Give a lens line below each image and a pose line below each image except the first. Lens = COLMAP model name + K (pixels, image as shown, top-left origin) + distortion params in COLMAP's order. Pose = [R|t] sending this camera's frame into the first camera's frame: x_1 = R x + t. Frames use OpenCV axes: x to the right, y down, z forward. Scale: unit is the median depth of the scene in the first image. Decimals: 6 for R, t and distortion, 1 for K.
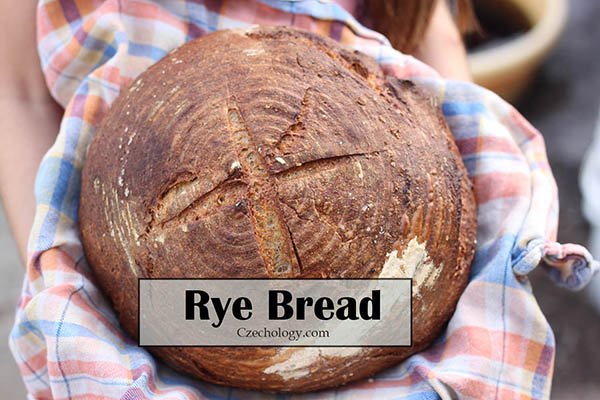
lens RADIAL K [[1462.7, 0, 300.0], [0, 1462.7, 200.0], [0, 0, 1]] dist [-0.035820, 0.344379]
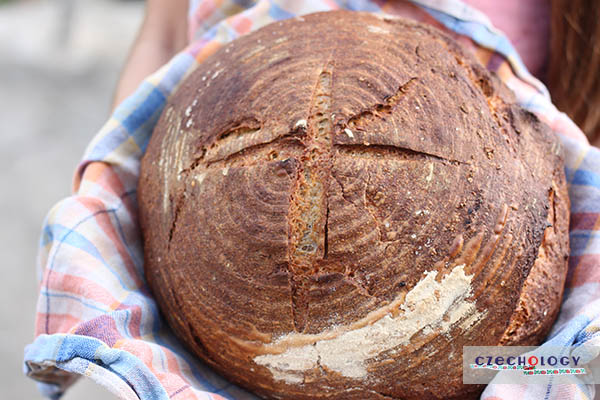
lens RADIAL K [[1462.7, 0, 300.0], [0, 1462.7, 200.0], [0, 0, 1]] dist [-0.035820, 0.344379]
pose [[0.906347, 0.311652, -0.285320, 0.221223], [-0.358073, 0.925004, -0.127084, 0.131378], [0.224317, 0.217348, 0.949969, 0.158287]]
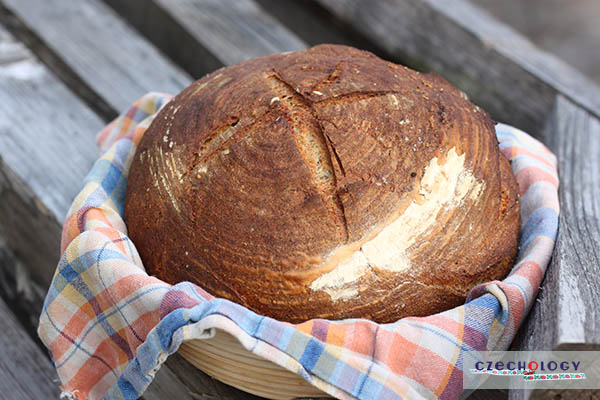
lens RADIAL K [[1462.7, 0, 300.0], [0, 1462.7, 200.0], [0, 0, 1]] dist [-0.035820, 0.344379]
pose [[0.998354, -0.054437, -0.018046, -0.011342], [0.033658, 0.810938, -0.584163, 0.635858], [0.046434, 0.582594, 0.811436, 0.190505]]
